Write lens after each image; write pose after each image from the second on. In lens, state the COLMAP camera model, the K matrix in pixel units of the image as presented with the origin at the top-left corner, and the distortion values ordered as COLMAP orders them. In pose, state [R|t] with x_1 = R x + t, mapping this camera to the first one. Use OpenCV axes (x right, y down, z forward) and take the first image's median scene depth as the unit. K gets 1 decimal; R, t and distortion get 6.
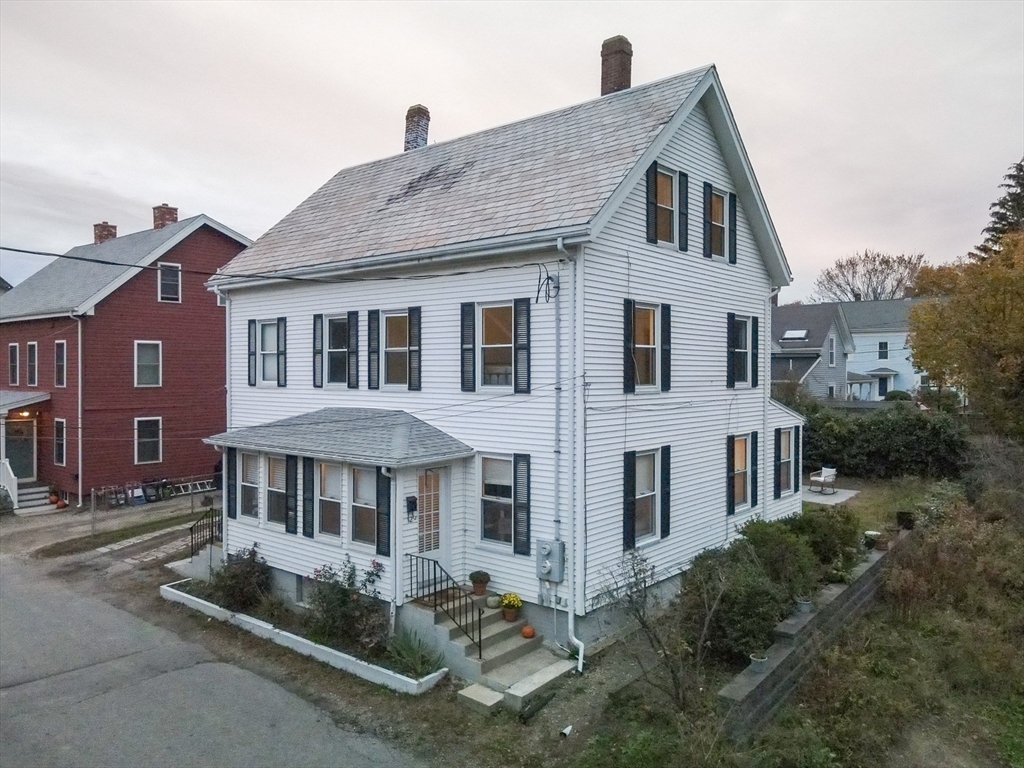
lens RADIAL K [[749.1, 0, 512.0], [0, 749.1, 384.0], [0, 0, 1]] dist [0.000819, 0.000892]
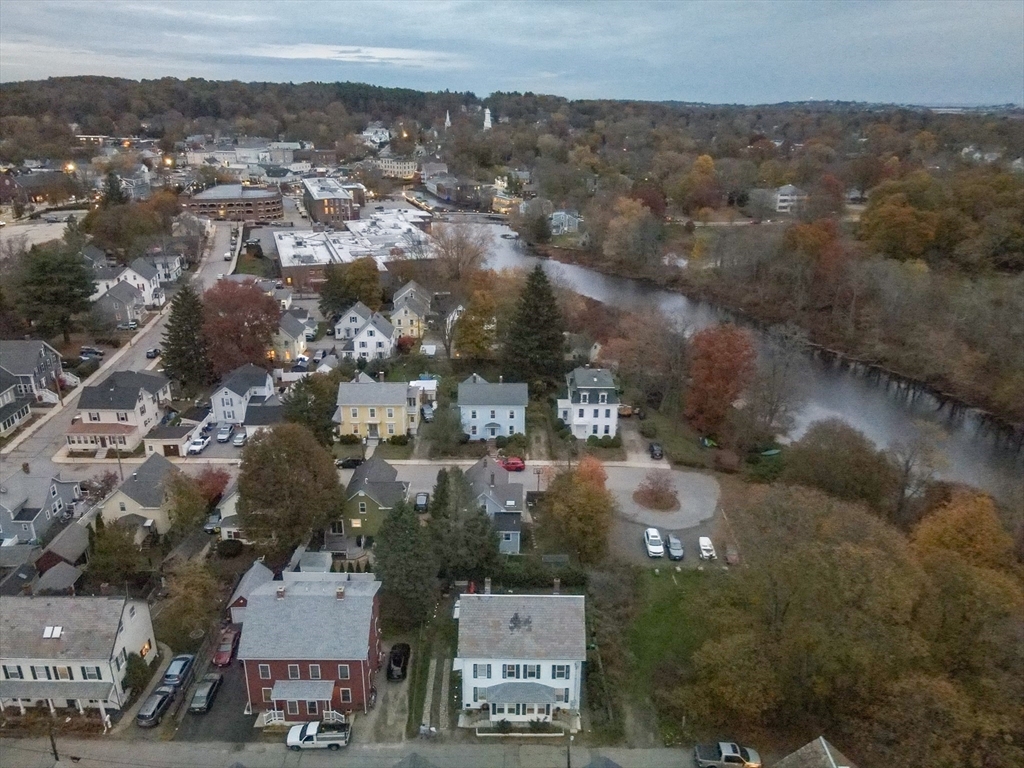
lens RADIAL K [[749.1, 0, 512.0], [0, 749.1, 384.0], [0, 0, 1]] dist [0.000819, 0.000892]
pose [[0.766791, -0.218798, 0.603456, -2.723441], [0.001368, 0.940668, 0.339325, -3.372311], [-0.641895, -0.259366, 0.721595, -1.846609]]
